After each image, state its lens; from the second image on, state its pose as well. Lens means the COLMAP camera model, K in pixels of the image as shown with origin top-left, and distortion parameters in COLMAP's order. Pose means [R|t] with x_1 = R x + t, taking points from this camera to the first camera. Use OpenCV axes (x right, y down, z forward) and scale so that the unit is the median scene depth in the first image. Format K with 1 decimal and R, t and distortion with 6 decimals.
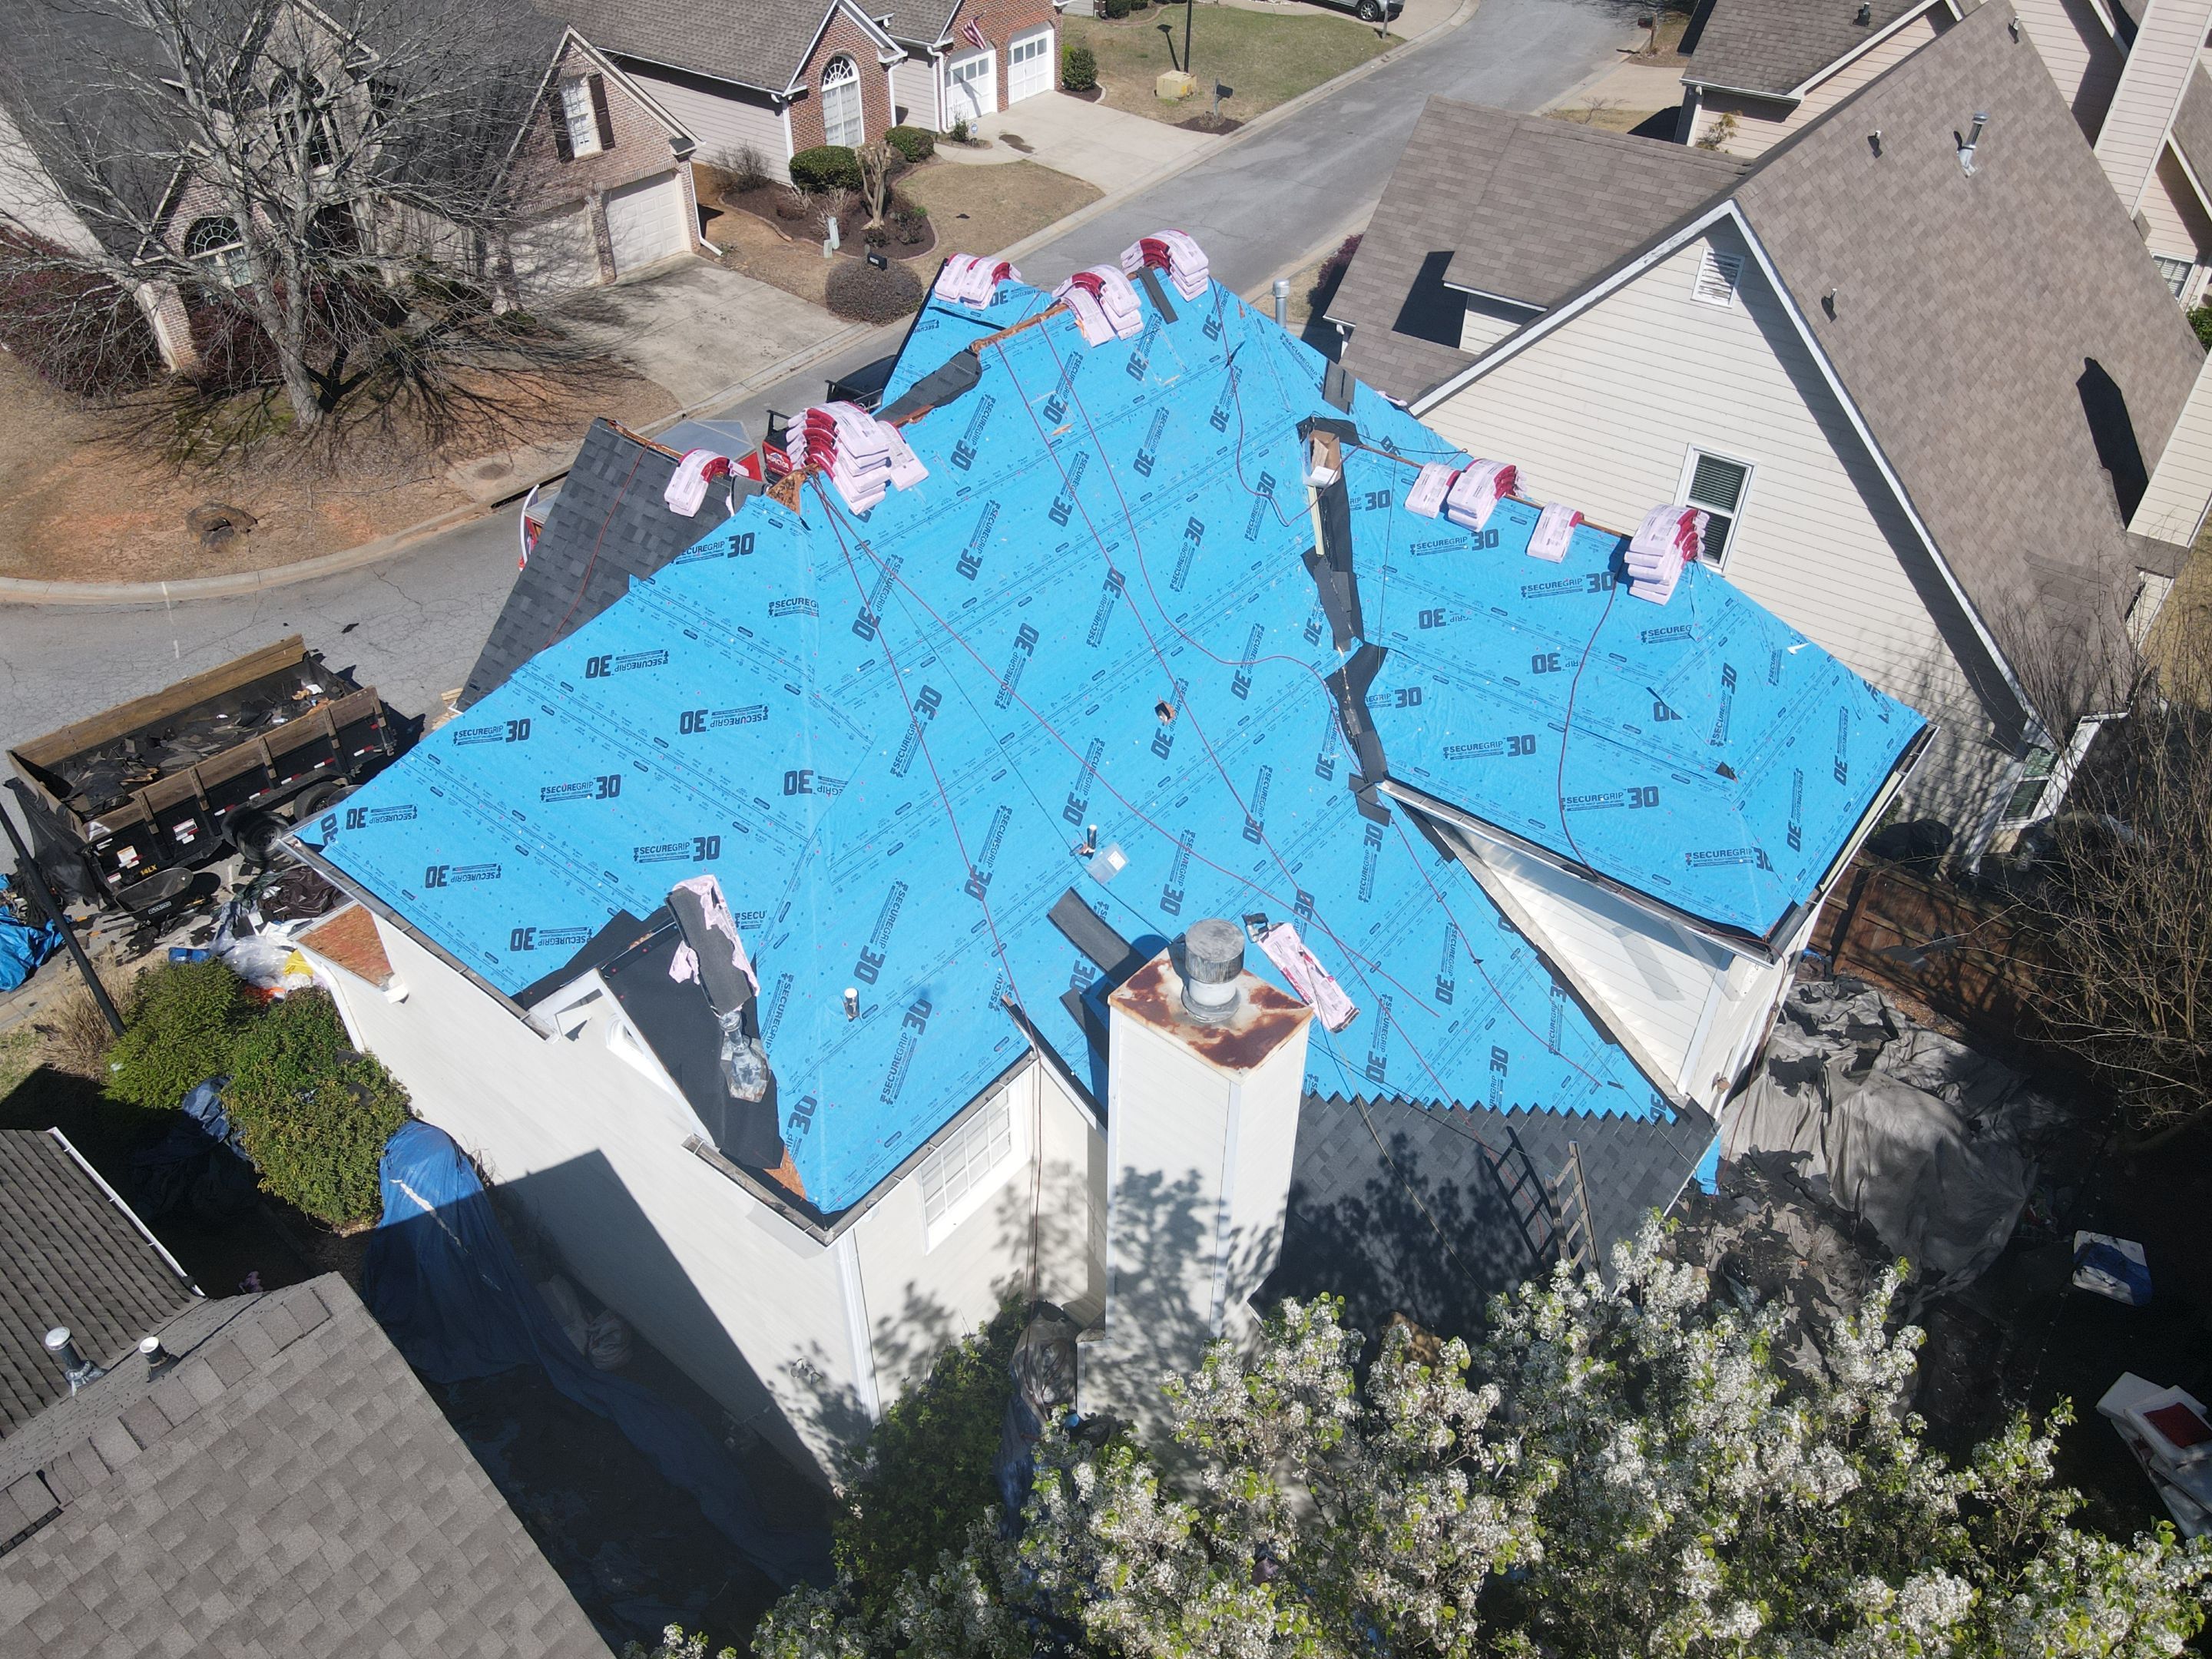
lens RADIAL K [[1594.7, 0, 1099.2], [0, 1594.7, 834.4], [0, 0, 1]] dist [0.003609, 0.008135]
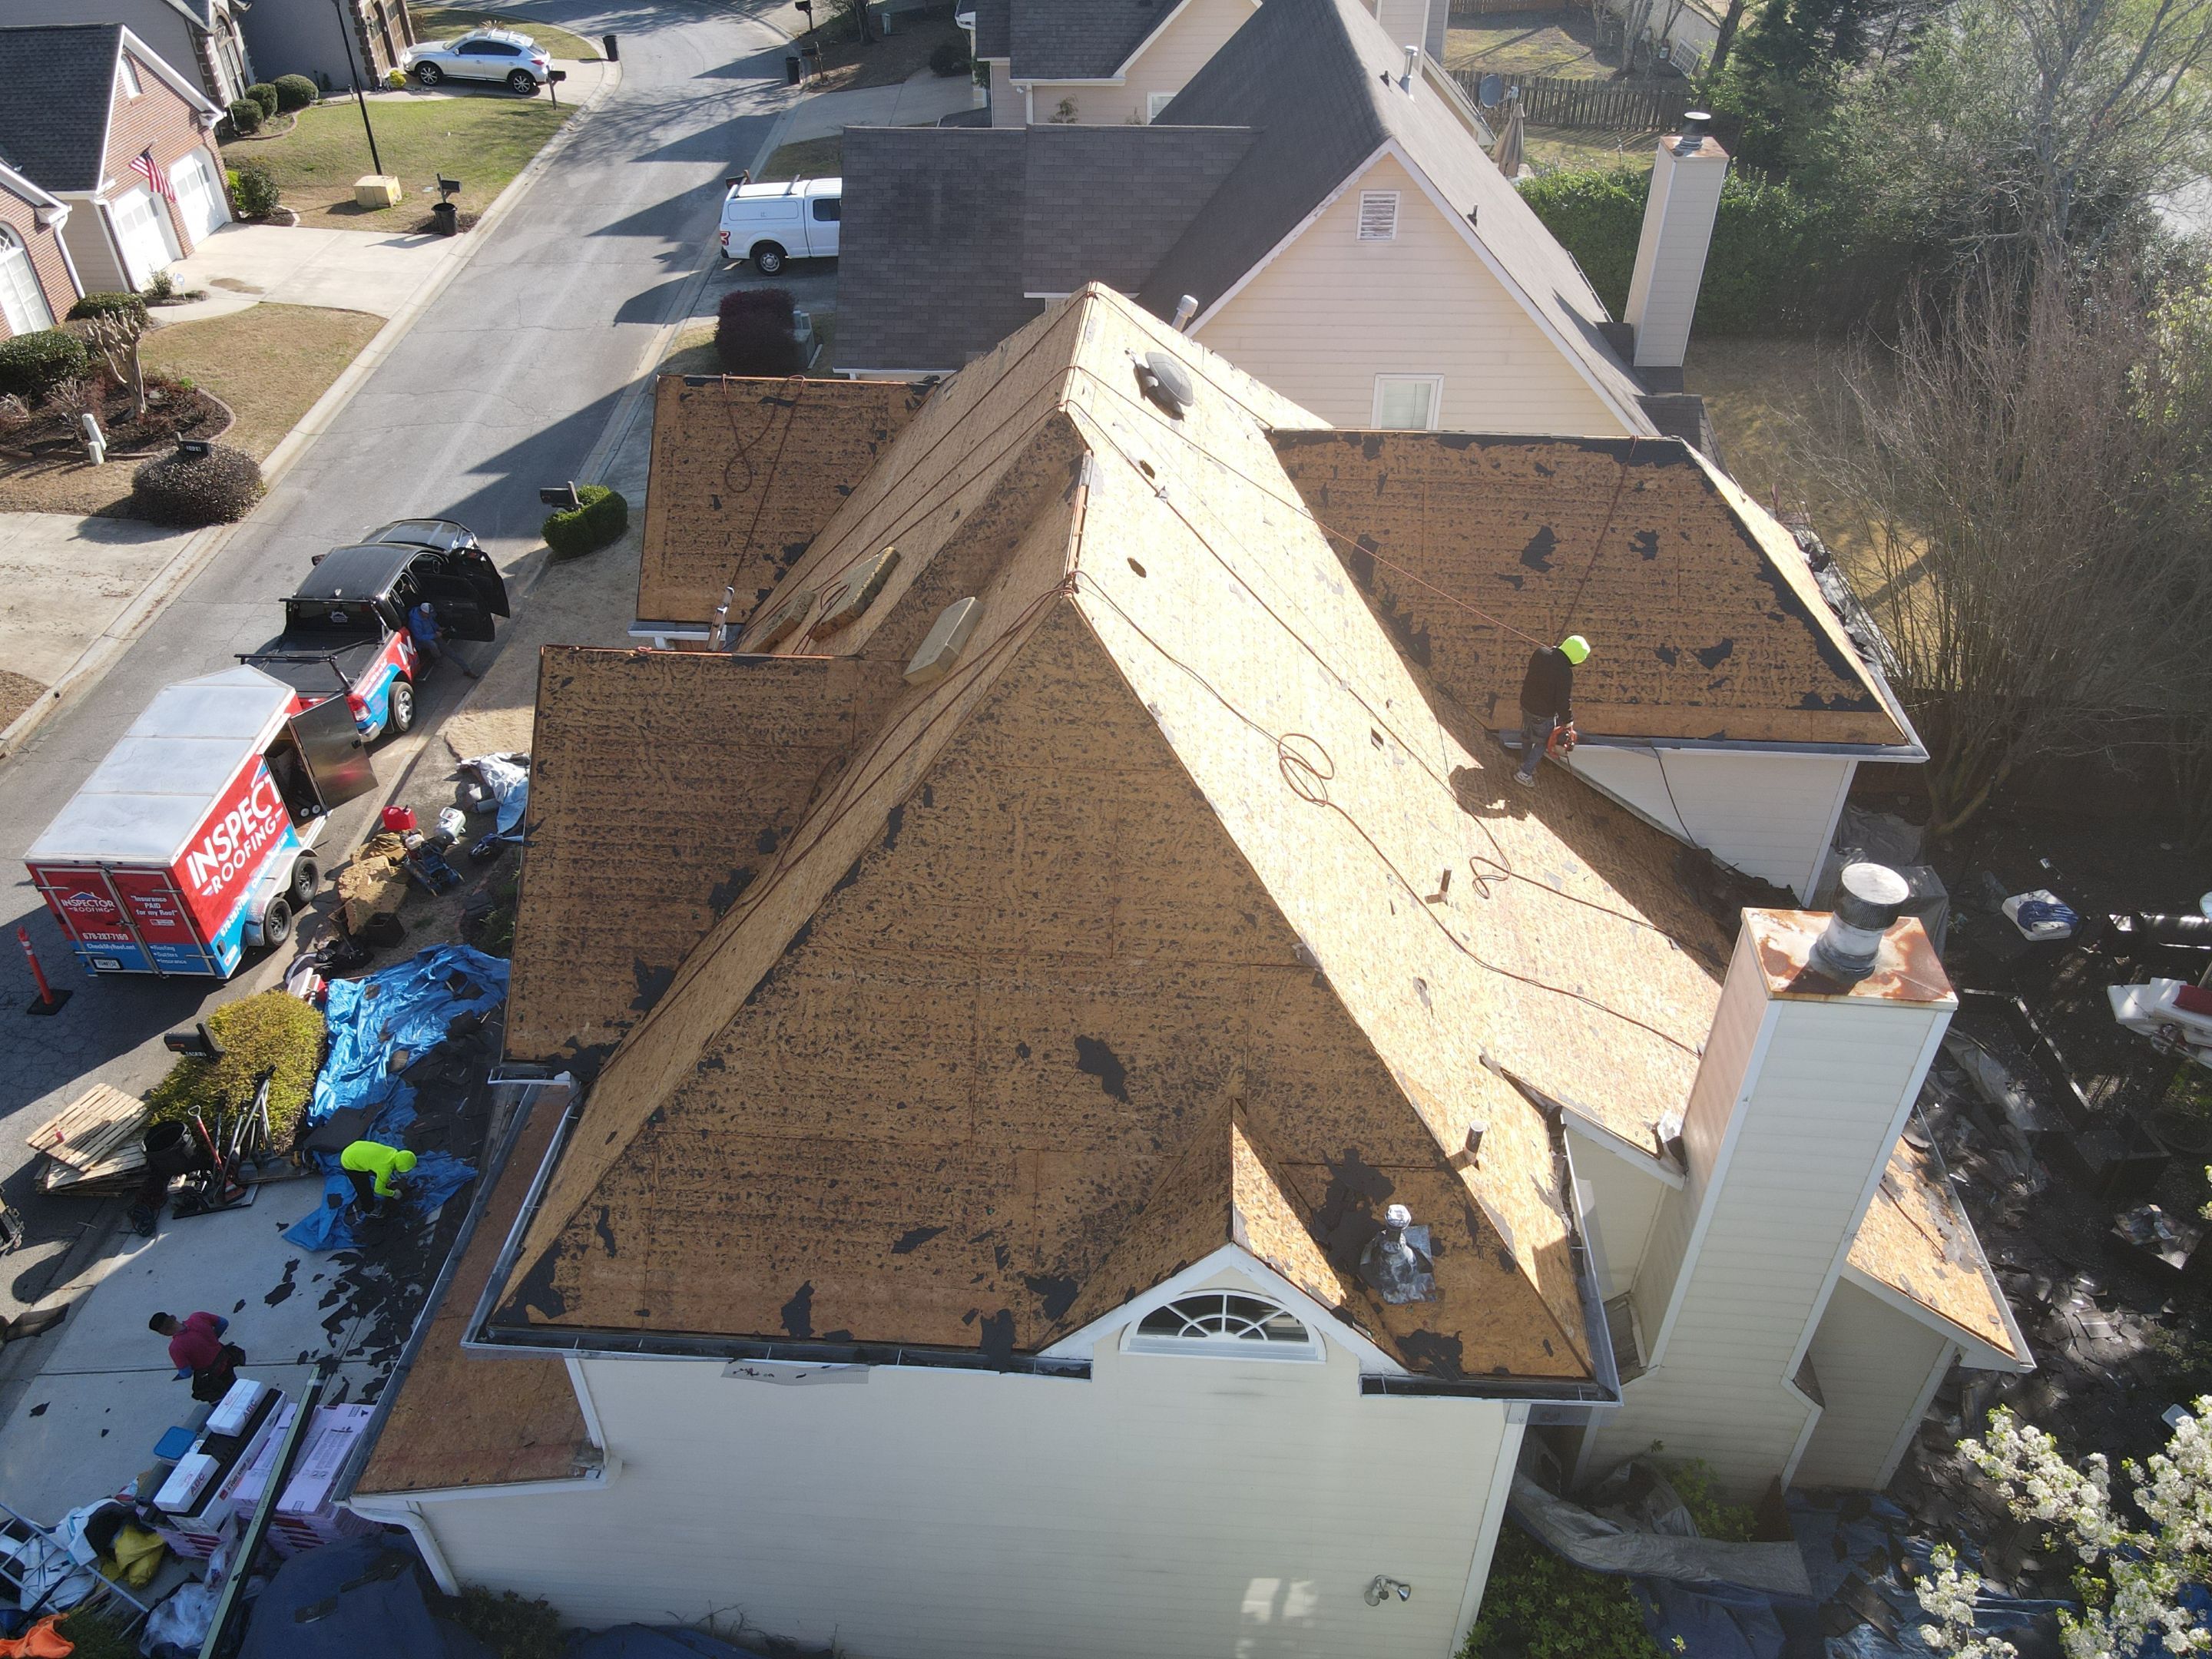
lens RADIAL K [[1589.5, 0, 1106.0], [0, 1589.5, 829.5], [0, 0, 1]] dist [0.007087, 0.000002]
pose [[0.812260, -0.361417, 0.457834, -0.378930], [0.377324, 0.924130, 0.060089, -0.101098], [-0.444815, 0.123944, 0.887005, 0.187613]]
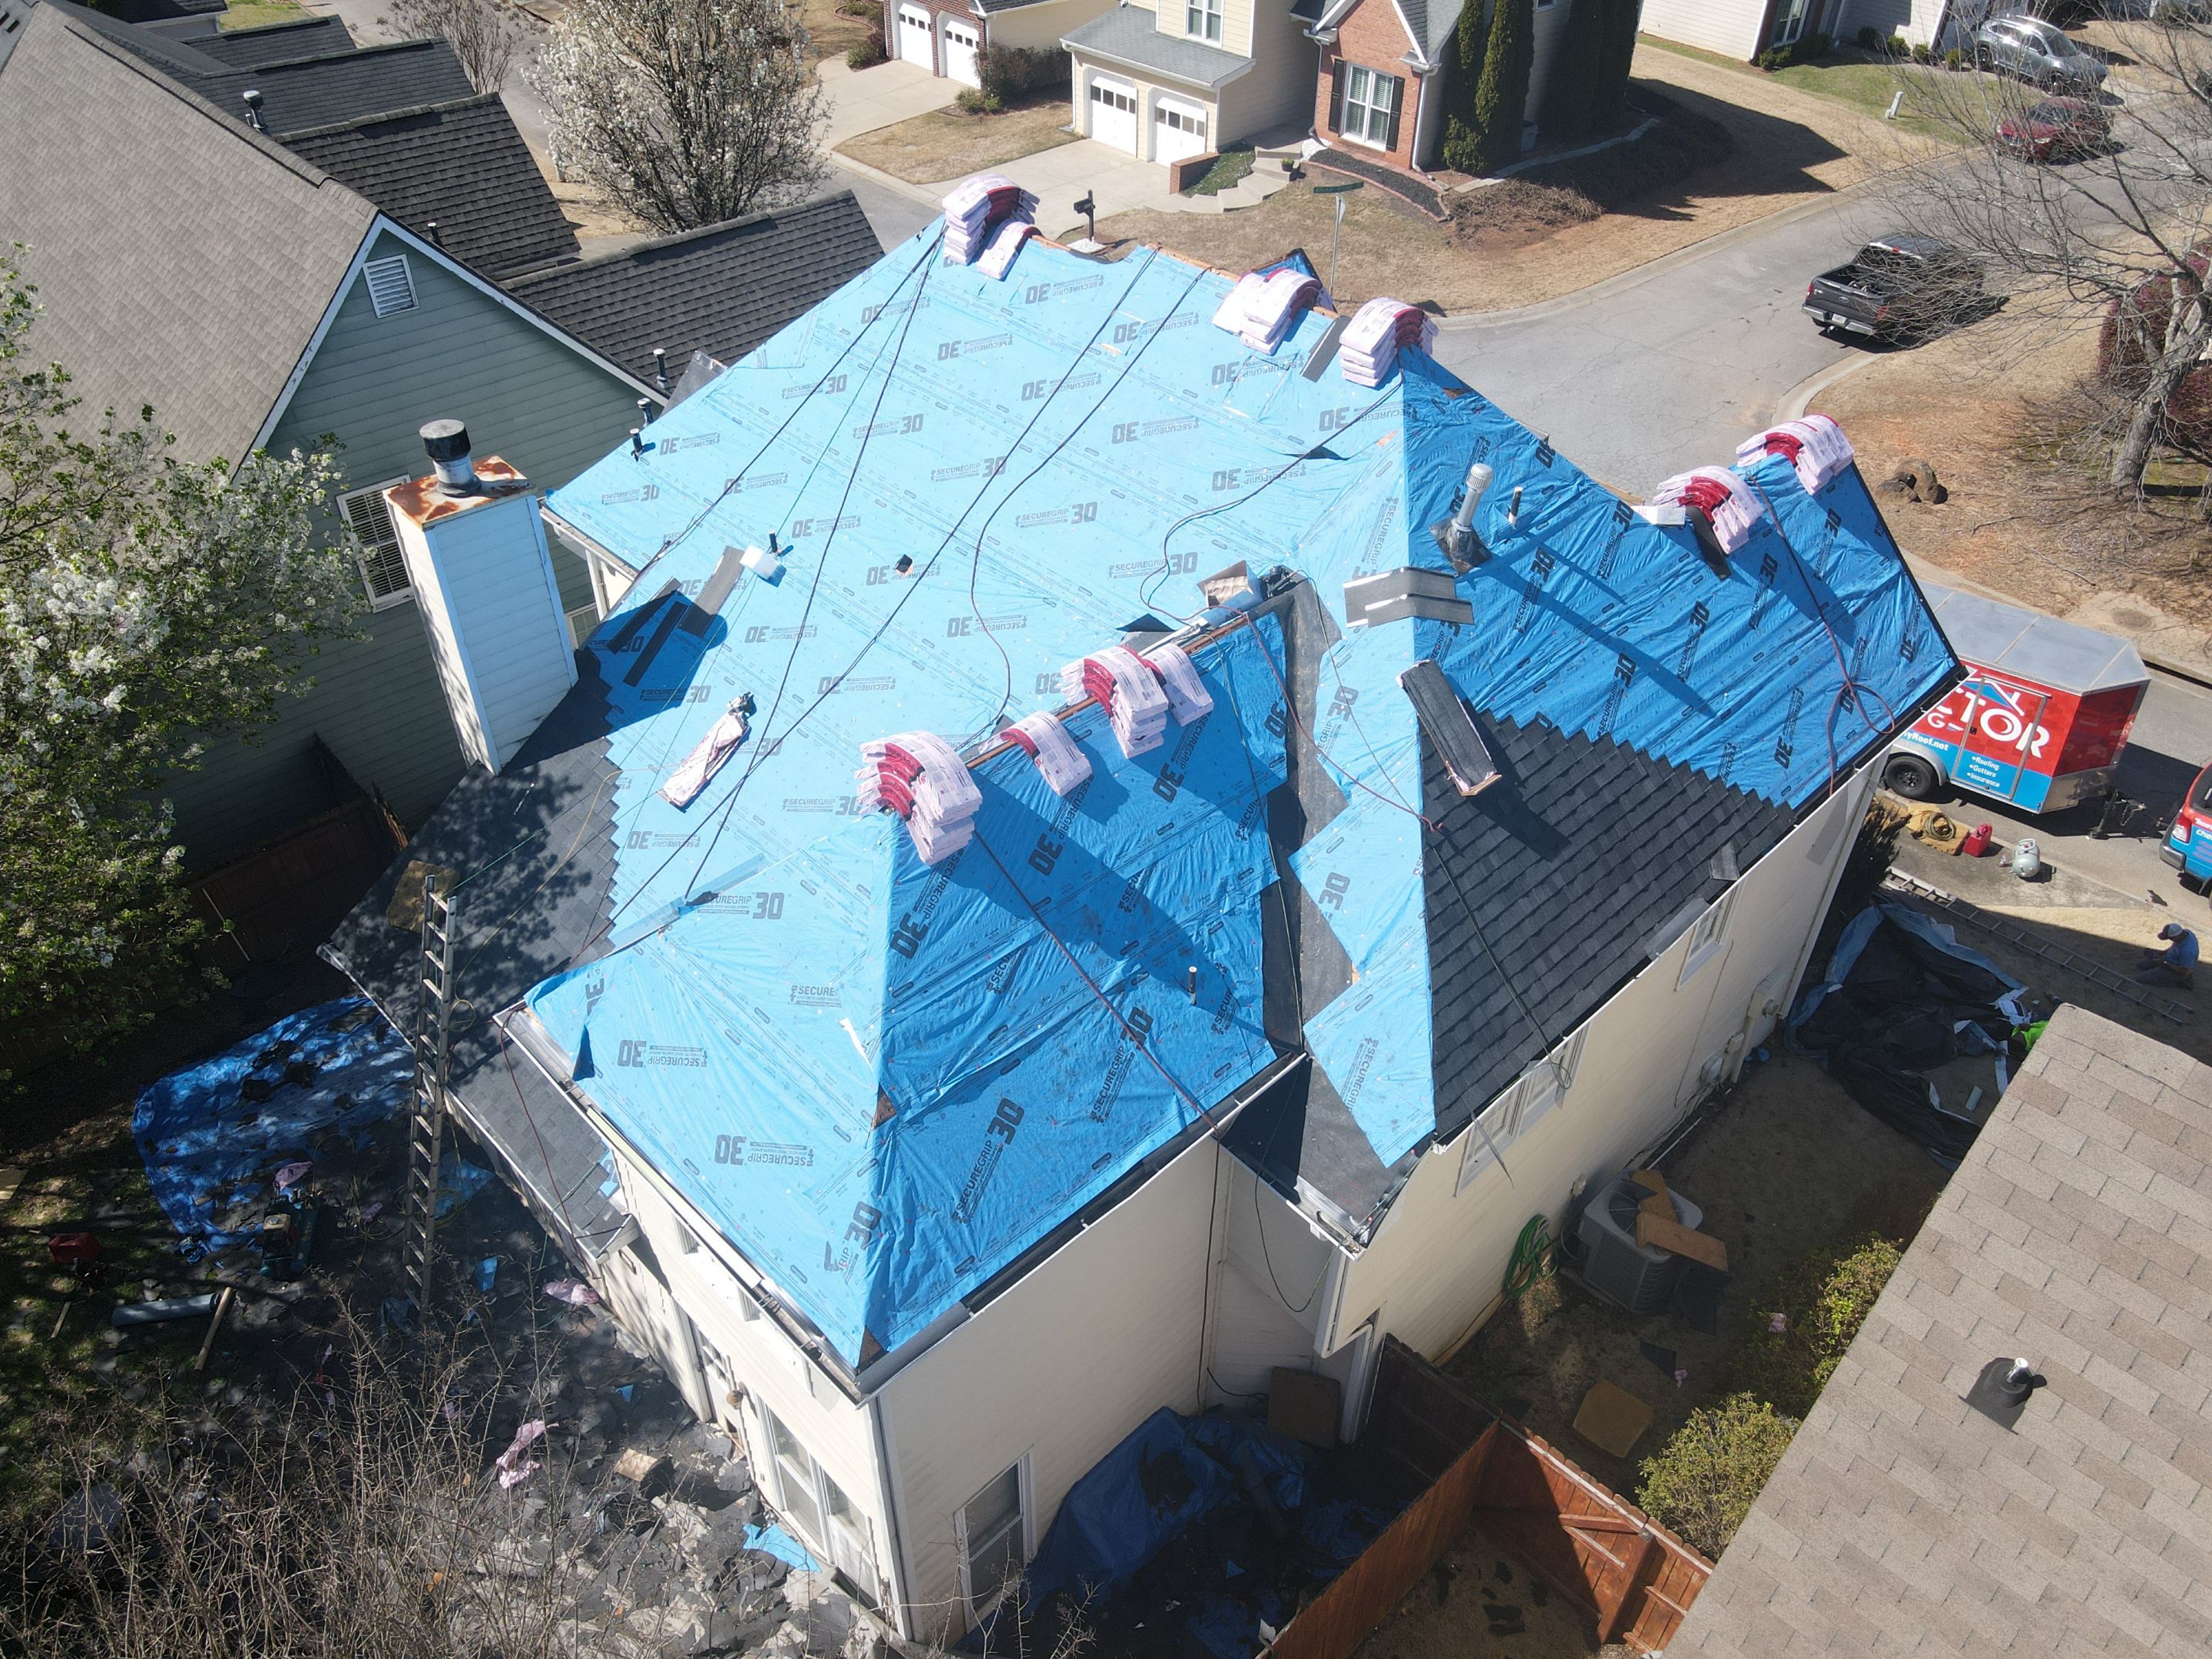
lens RADIAL K [[1611.8, 0, 1113.3], [0, 1611.8, 827.6], [0, 0, 1]] dist [0.003074, 0.010000]
pose [[-0.124816, 0.620747, -0.774012, 0.678328], [-0.642707, 0.543732, 0.539707, -0.458317], [0.755876, 0.564827, 0.331092, 0.603295]]
